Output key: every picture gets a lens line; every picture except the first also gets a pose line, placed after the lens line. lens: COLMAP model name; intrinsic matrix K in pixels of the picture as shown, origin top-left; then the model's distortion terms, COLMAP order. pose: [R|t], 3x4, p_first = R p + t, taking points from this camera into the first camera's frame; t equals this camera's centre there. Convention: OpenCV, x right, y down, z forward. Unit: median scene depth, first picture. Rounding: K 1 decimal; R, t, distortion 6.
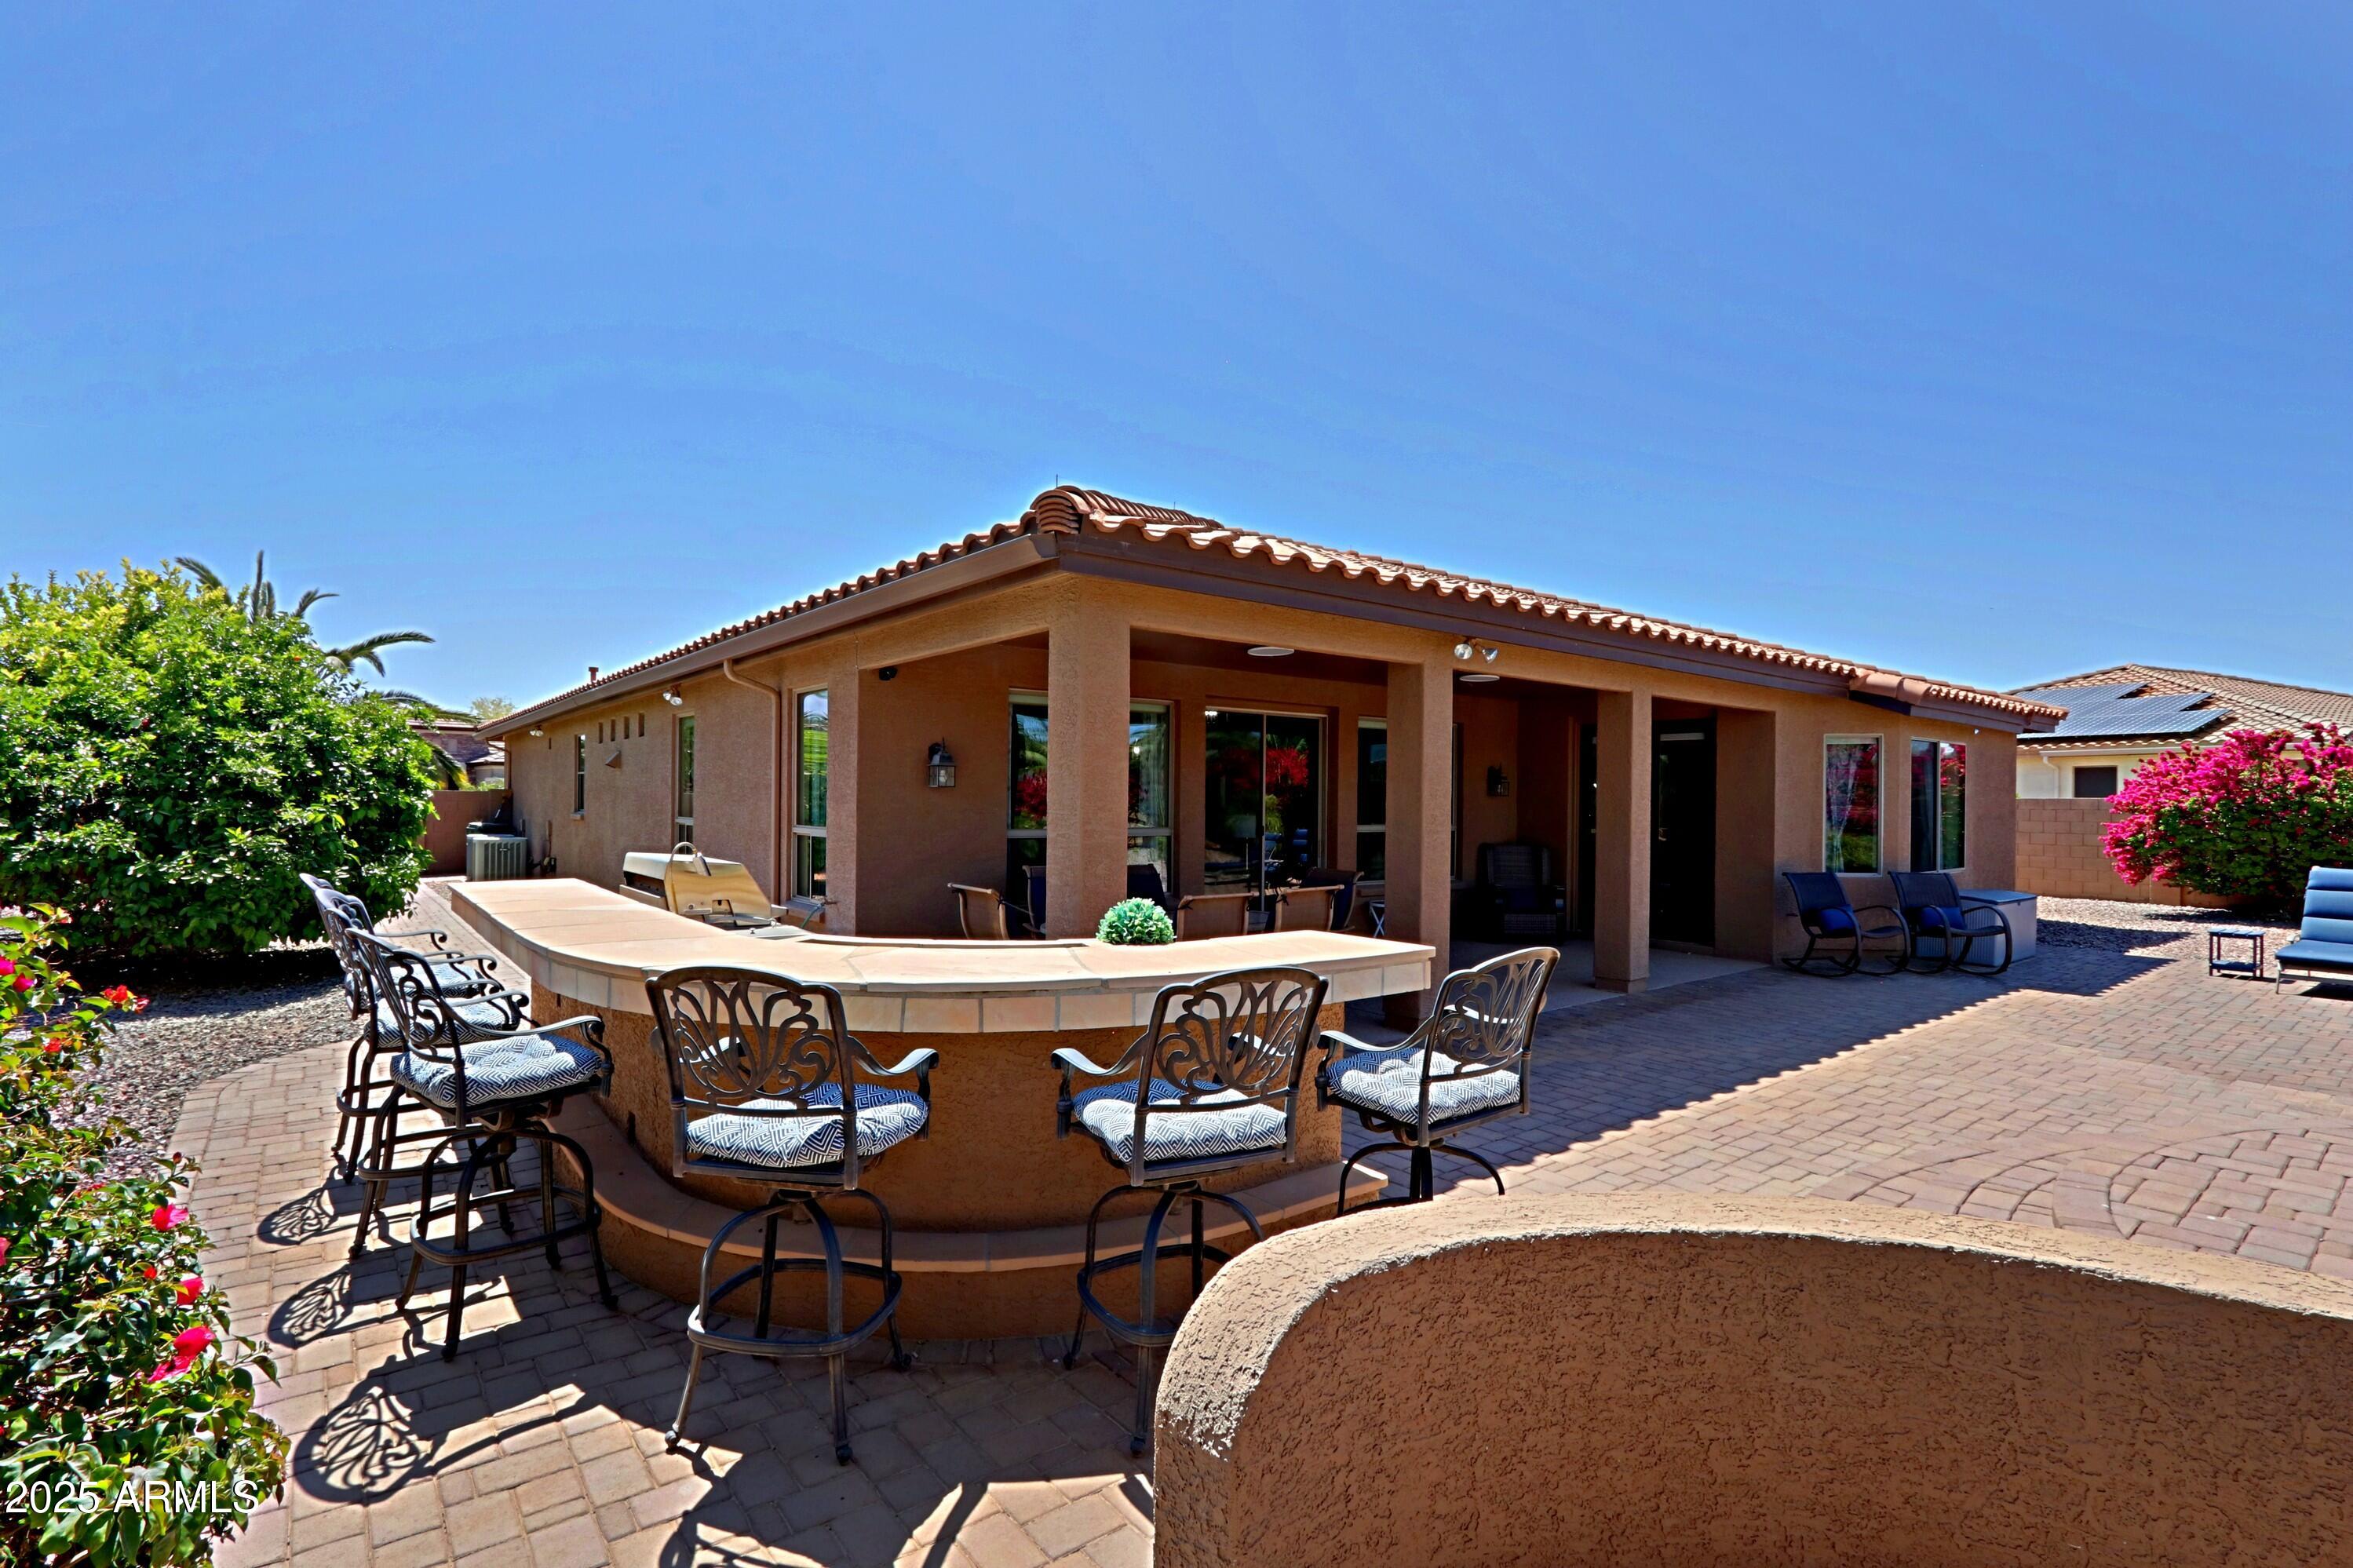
lens RADIAL K [[1093.8, 0, 1156.1], [0, 1093.8, 791.3], [0, 0, 1]] dist [-0.019638, 0.003973]
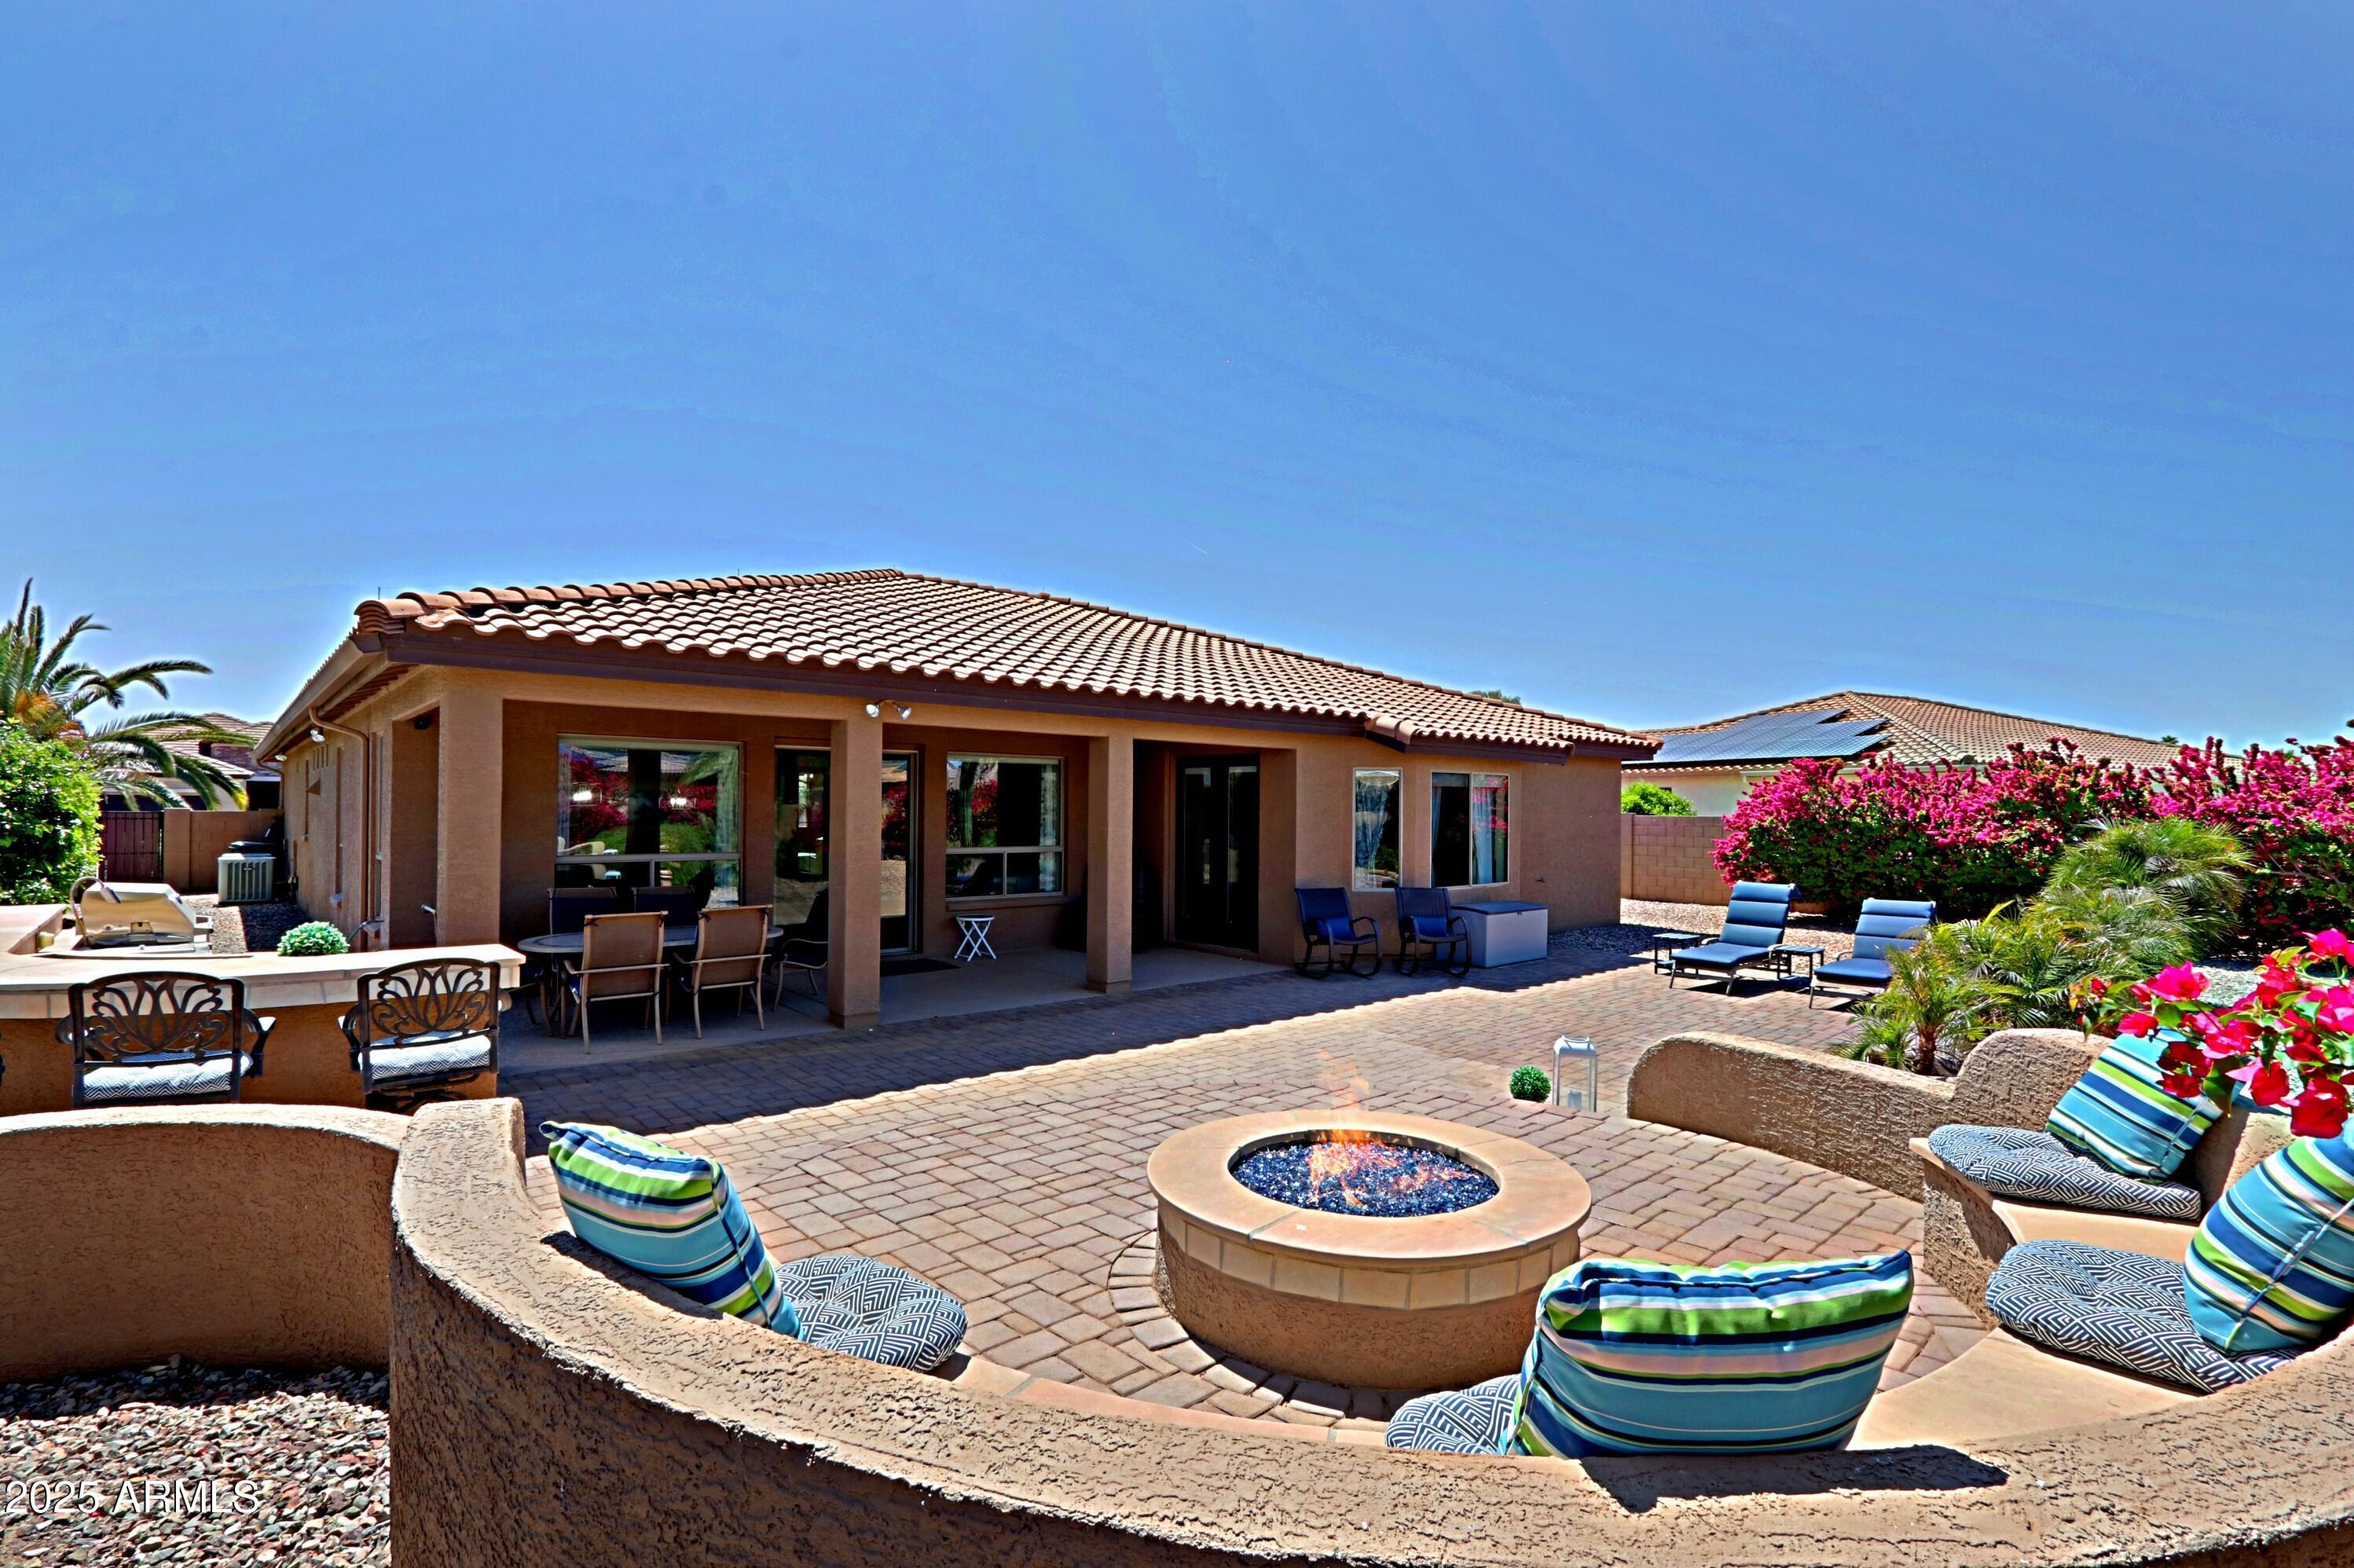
lens RADIAL K [[1094.2, 0, 1171.0], [0, 1094.2, 795.9], [0, 0, 1]] dist [-0.019638, 0.003973]
pose [[0.998307, -0.001597, 0.058146, 0.425702], [0.001777, 0.999994, -0.003046, -0.023037], [-0.058141, 0.003144, 0.998303, -0.176016]]
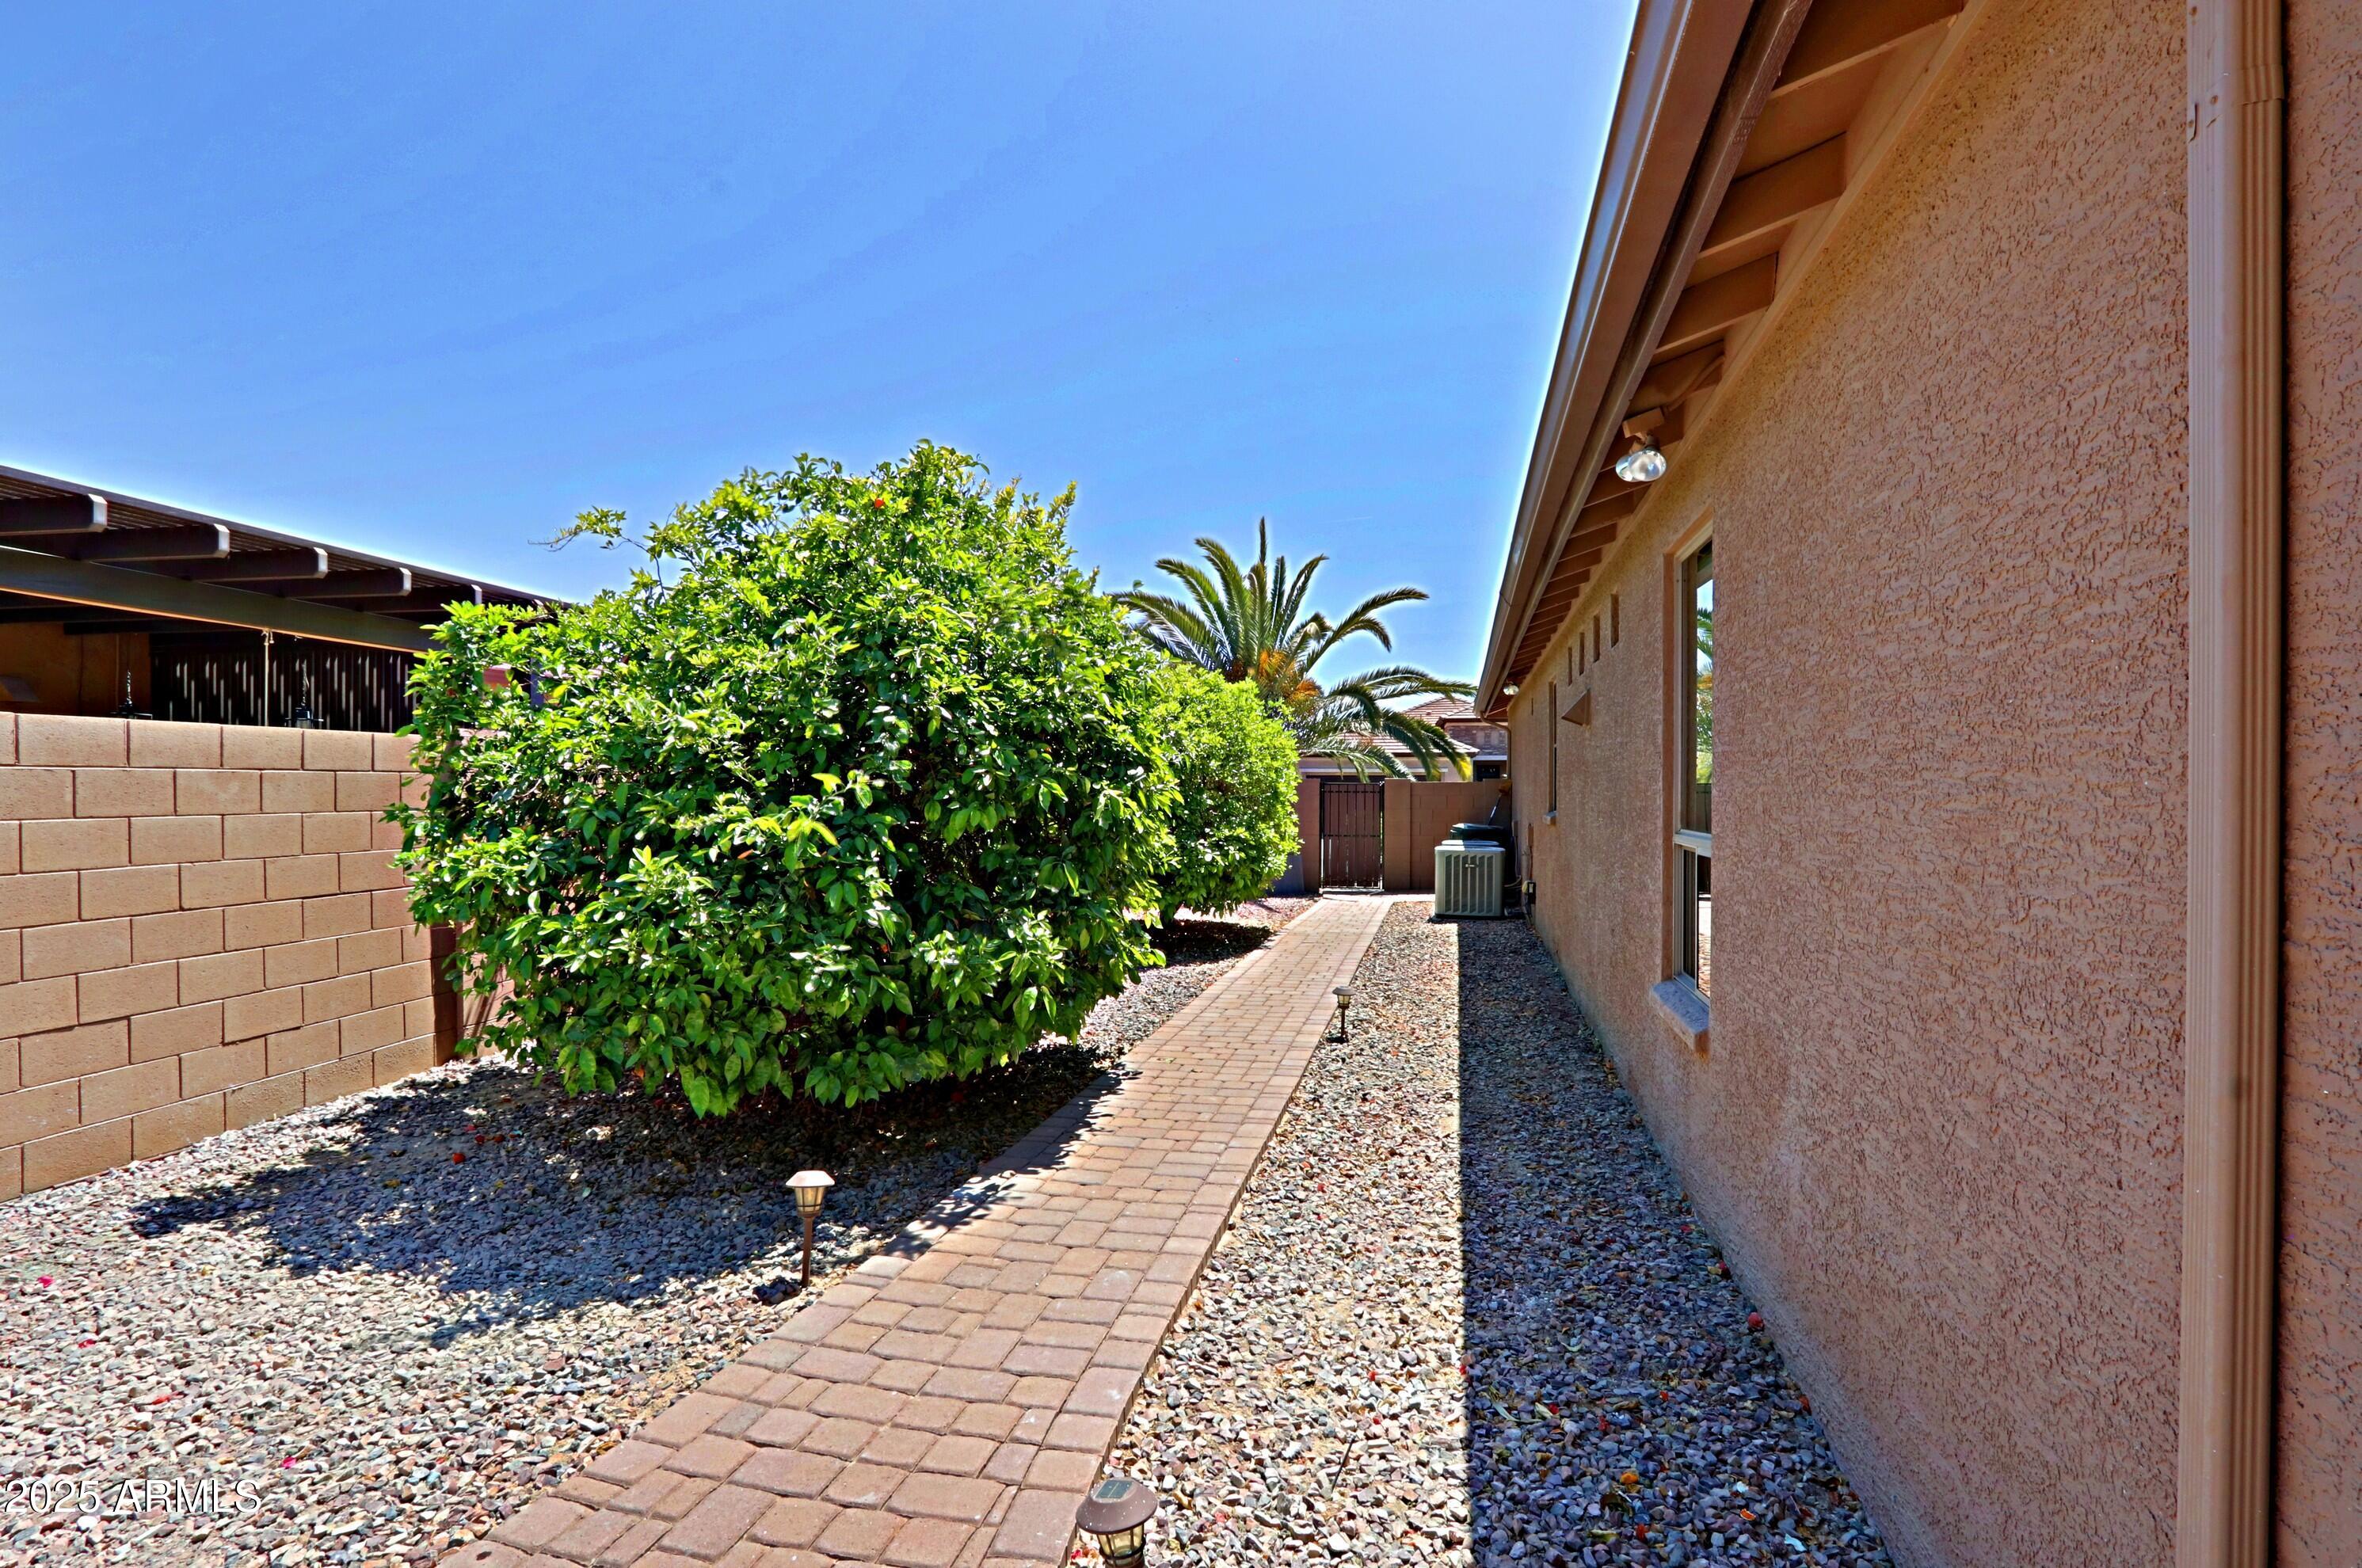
lens RADIAL K [[1097.9, 0, 1187.5], [0, 1097.9, 789.7], [0, 0, 1]] dist [-0.019638, 0.003973]
pose [[0.616585, -0.010695, -0.787215, -0.320507], [0.012321, 0.999916, -0.003934, 0.011800], [0.787192, -0.007273, 0.616666, 0.823028]]
